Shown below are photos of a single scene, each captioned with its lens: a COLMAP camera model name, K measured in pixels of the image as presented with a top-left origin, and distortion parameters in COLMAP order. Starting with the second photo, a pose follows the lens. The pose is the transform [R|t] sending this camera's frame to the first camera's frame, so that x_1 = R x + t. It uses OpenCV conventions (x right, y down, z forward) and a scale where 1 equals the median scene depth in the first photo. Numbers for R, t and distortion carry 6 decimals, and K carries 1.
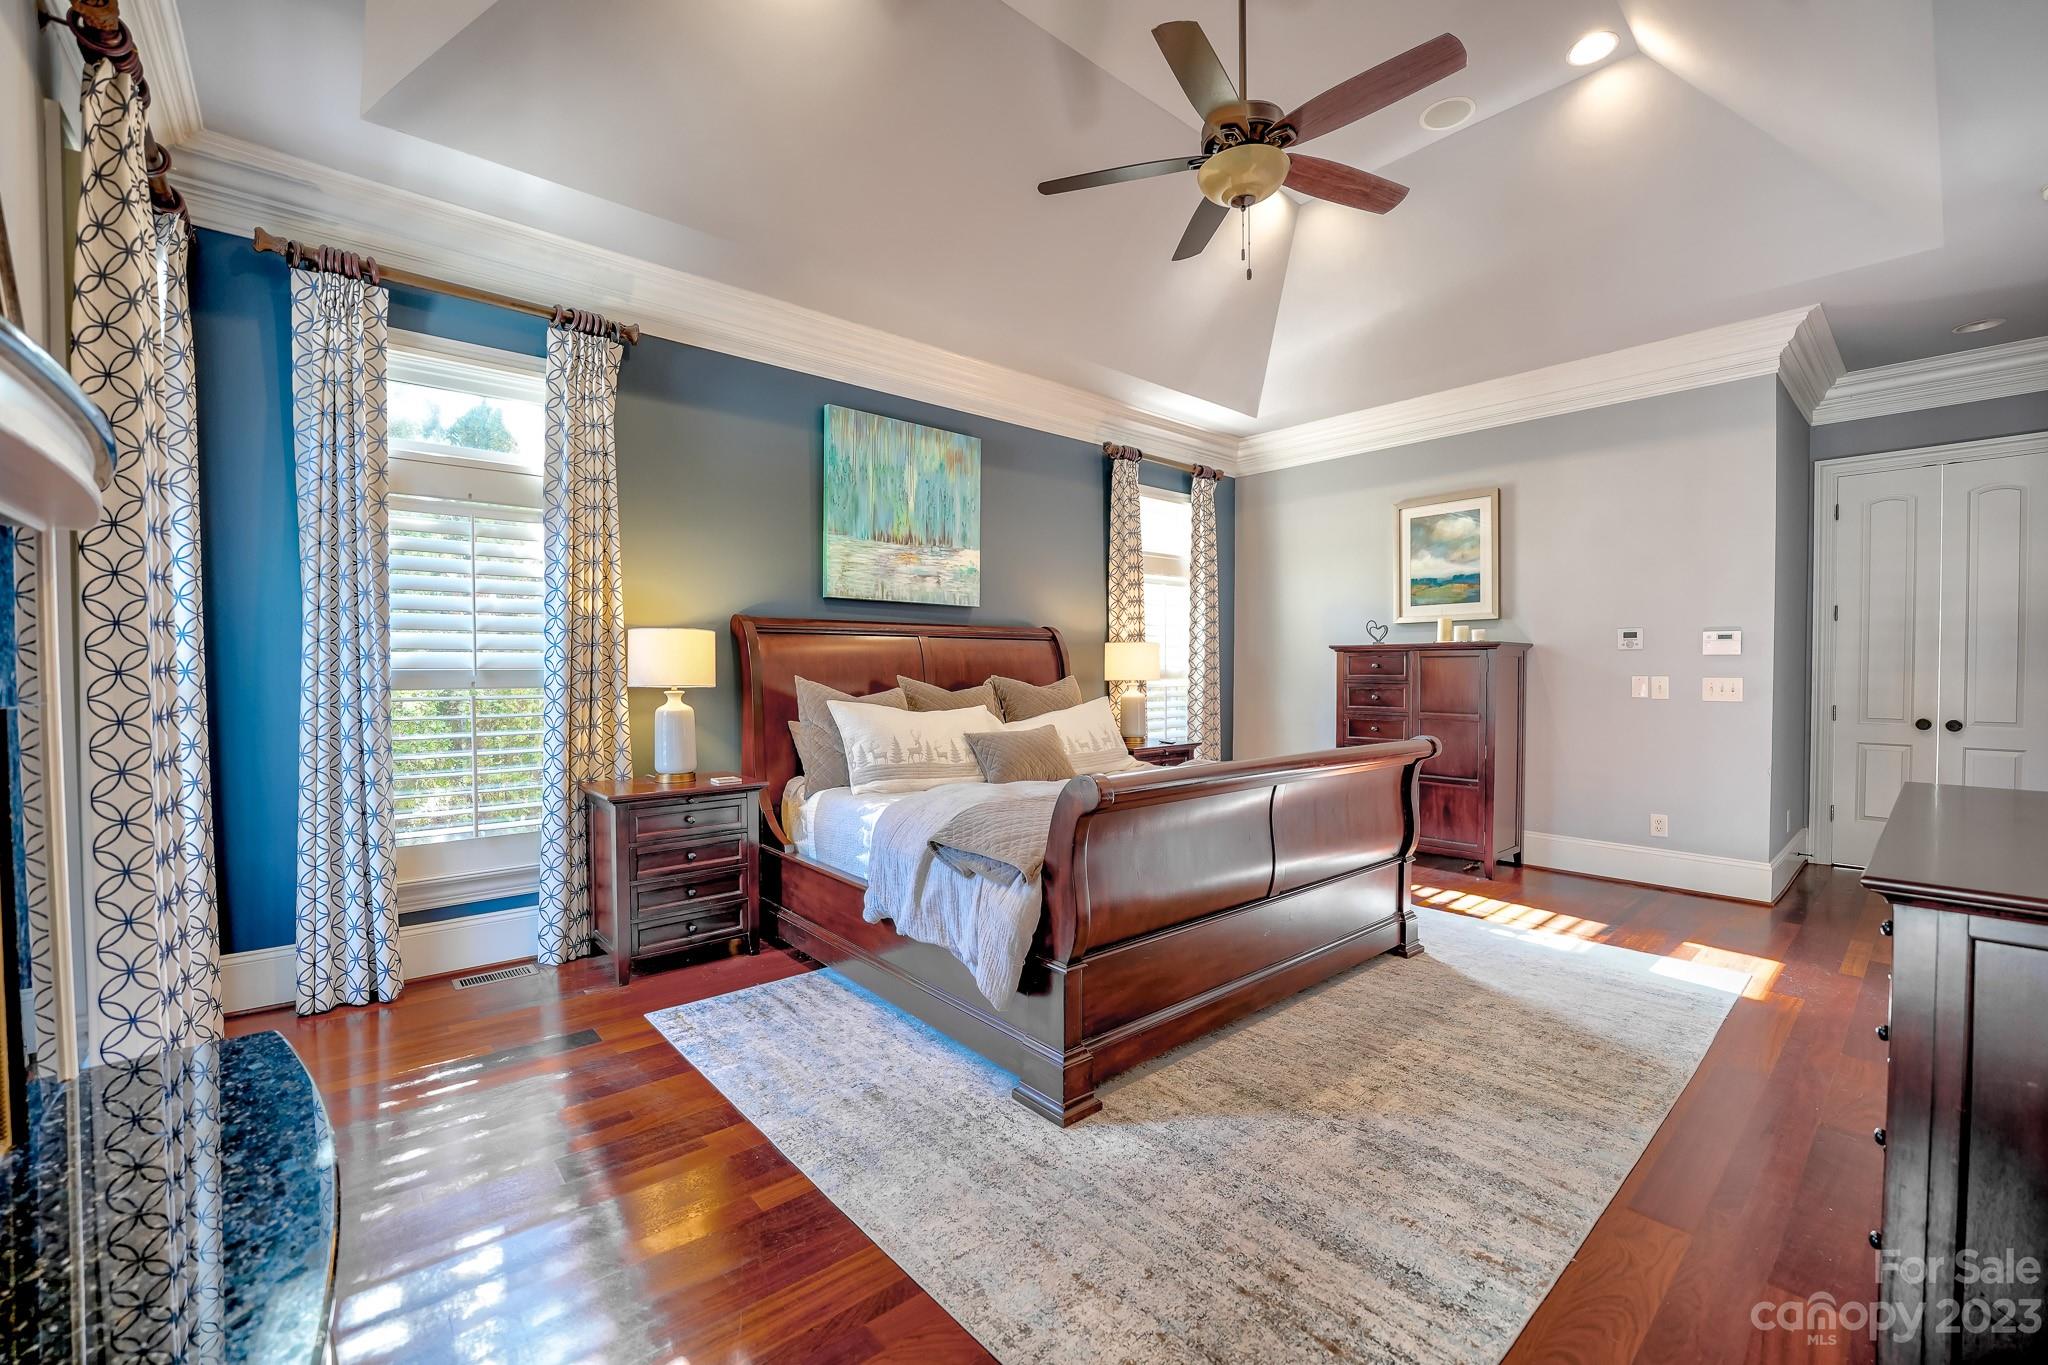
lens RADIAL K [[832.1, 0, 1020.0], [0, 832.1, 680.3], [0, 0, 1]] dist [-0.022427, 0.000201]
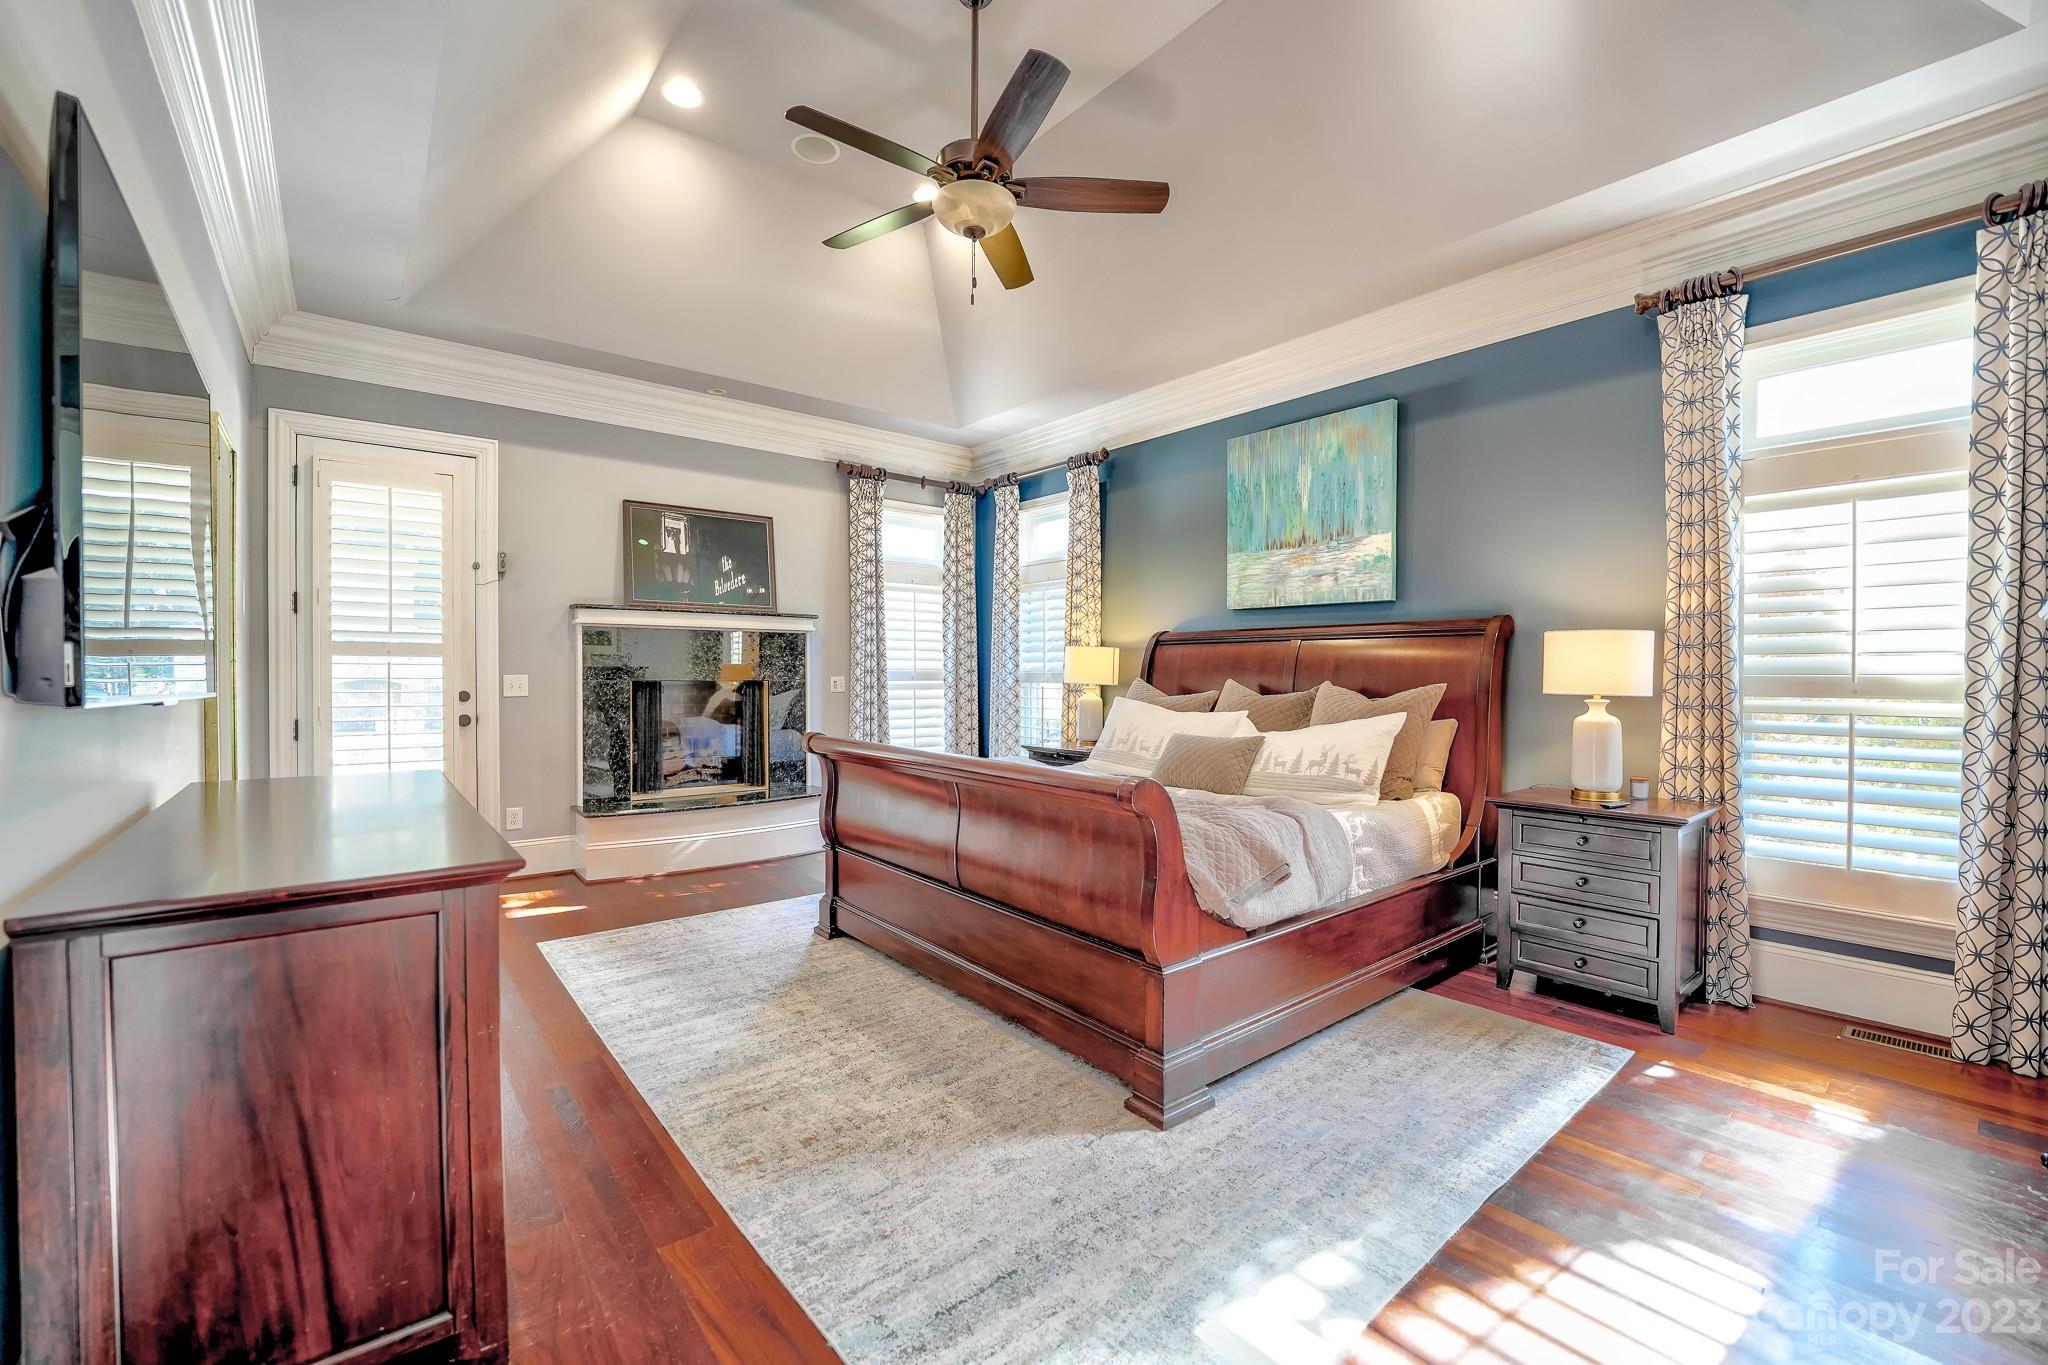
lens RADIAL K [[832.1, 0, 1017.9], [0, 832.1, 683.8], [0, 0, 1]] dist [-0.022427, 0.000201]
pose [[-0.023414, 0.015218, -0.999610, 0.869623], [-0.018970, 0.999697, 0.015663, -0.010762], [0.999546, 0.019330, -0.023118, 0.708077]]
